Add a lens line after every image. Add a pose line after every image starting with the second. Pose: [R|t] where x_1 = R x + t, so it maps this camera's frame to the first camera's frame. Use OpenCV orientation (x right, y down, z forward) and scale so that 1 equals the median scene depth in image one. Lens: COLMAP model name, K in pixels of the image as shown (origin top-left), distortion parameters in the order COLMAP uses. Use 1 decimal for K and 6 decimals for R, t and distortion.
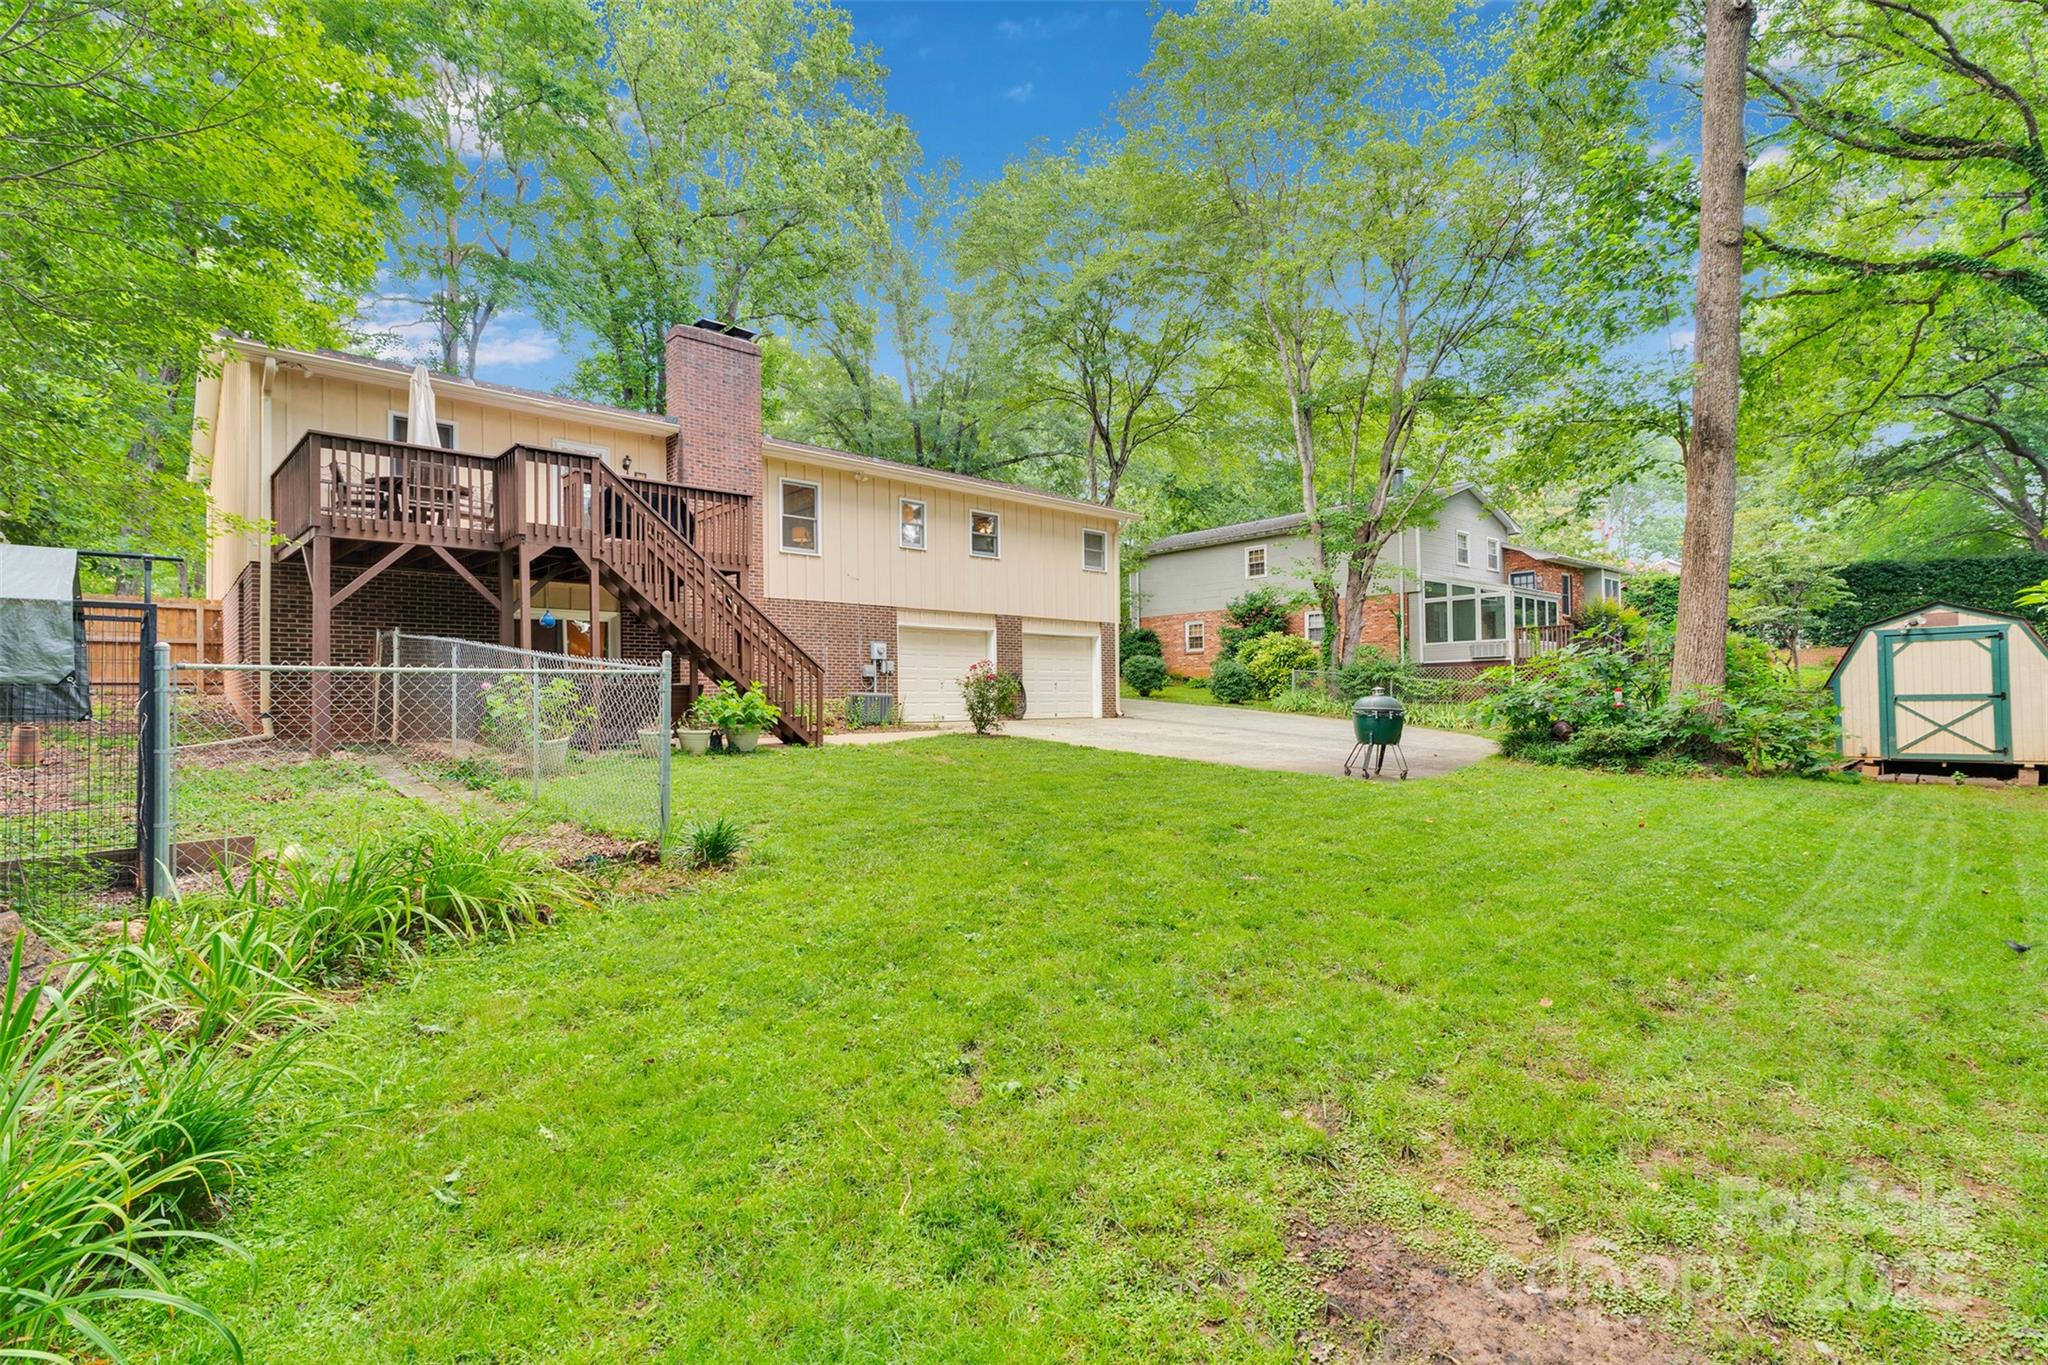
lens RADIAL K [[961.3, 0, 1027.3], [0, 961.3, 689.1], [0, 0, 1]] dist [0.015811, -0.000408]
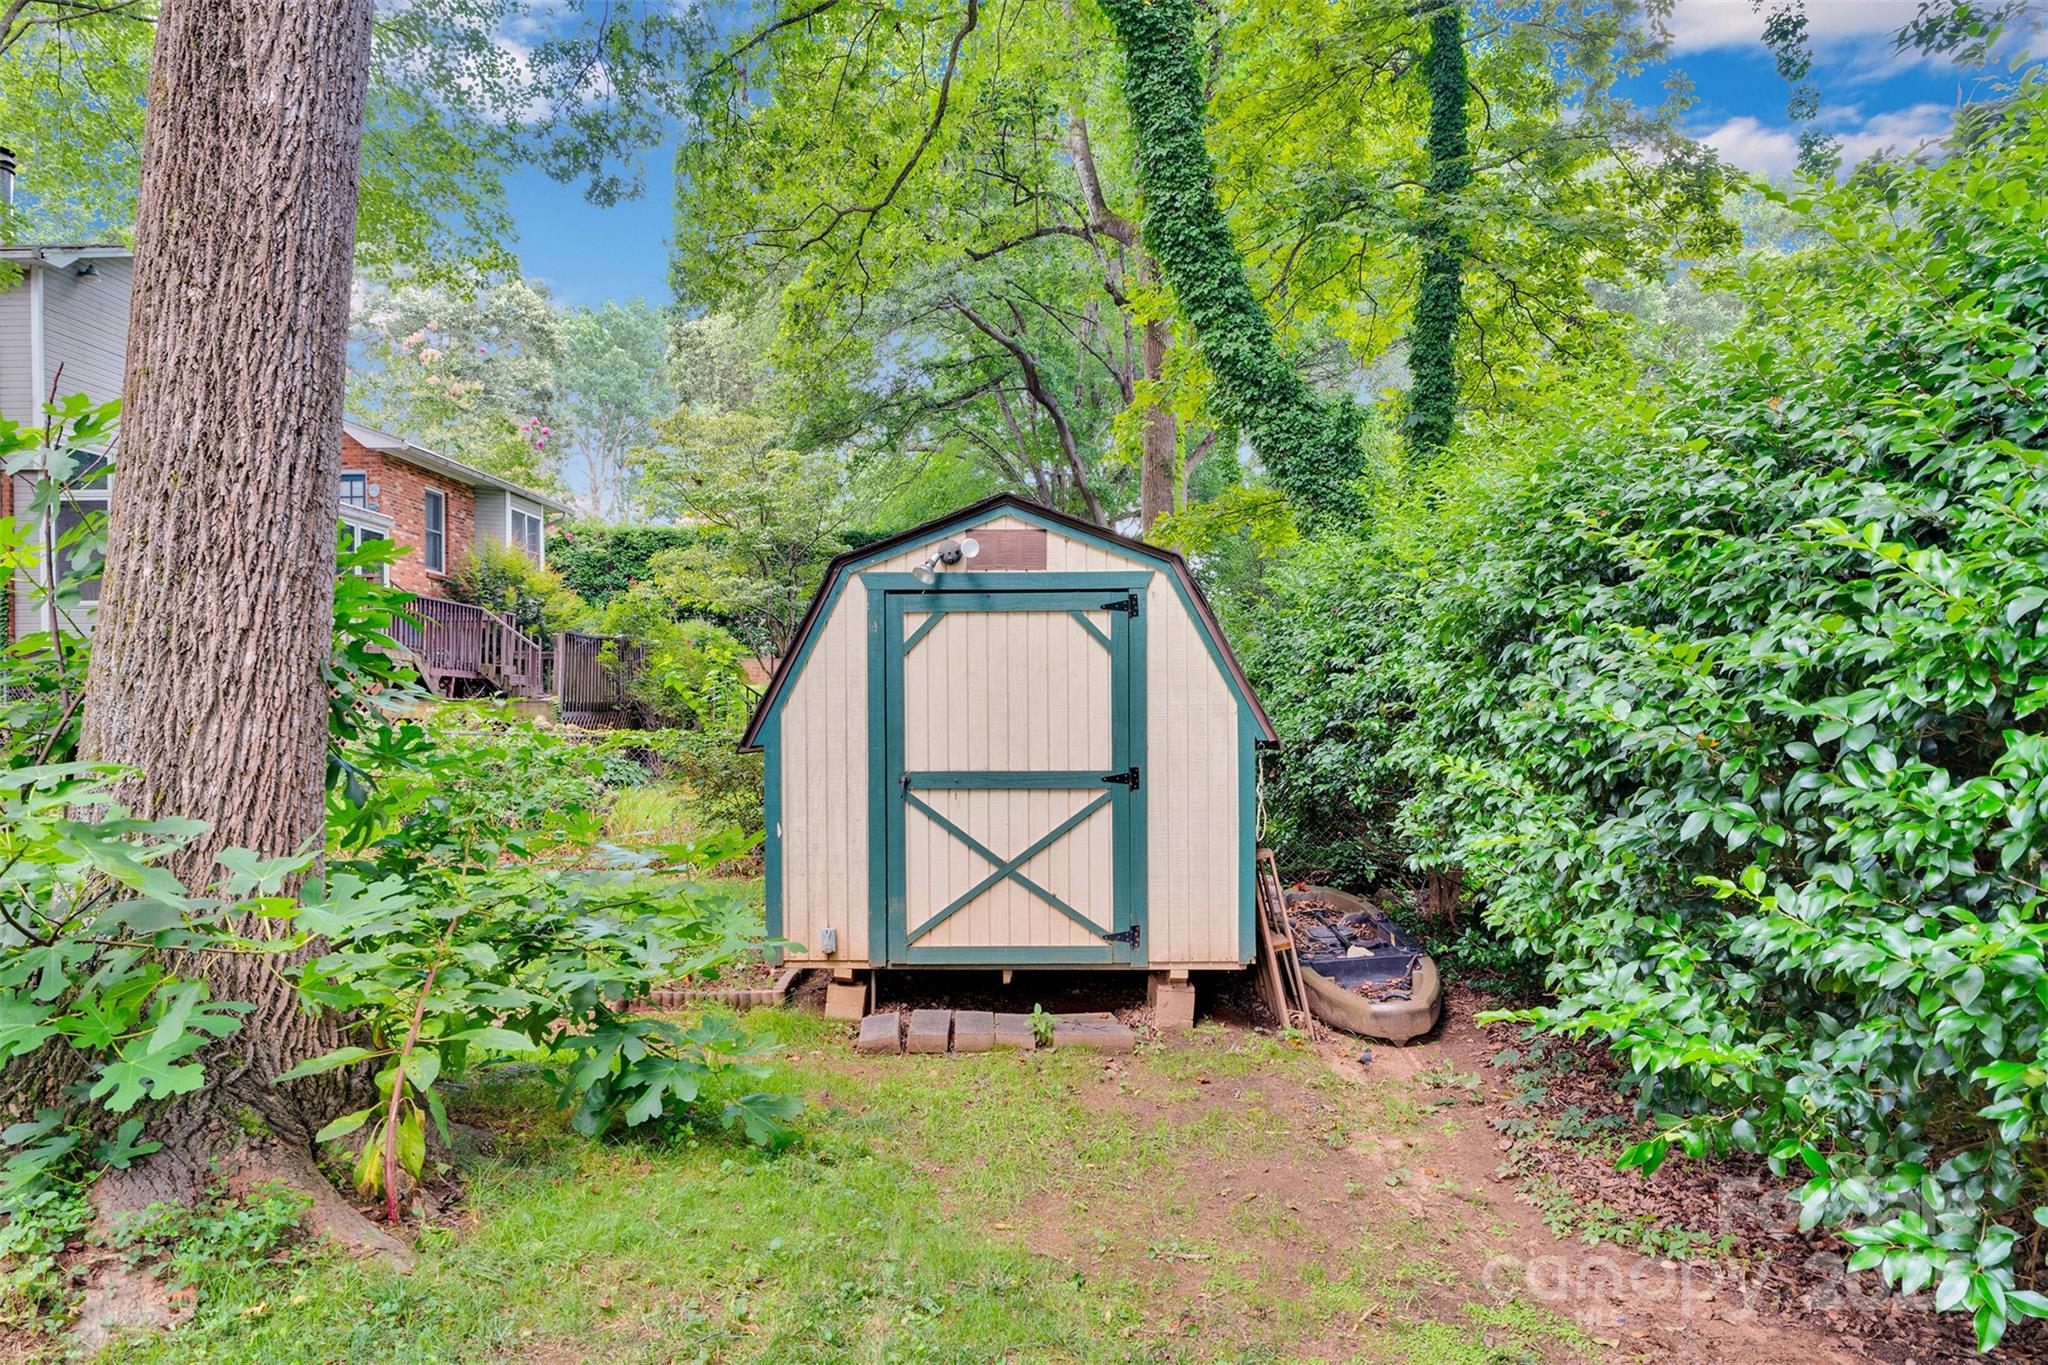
lens RADIAL K [[961.3, 0, 1027.3], [0, 961.3, 689.1], [0, 0, 1]] dist [0.015811, -0.000408]
pose [[0.660807, 0.029967, 0.749958, 0.667417], [-0.019137, 0.999550, -0.023079, -0.014858], [-0.750312, 0.000899, 0.661083, 0.746642]]
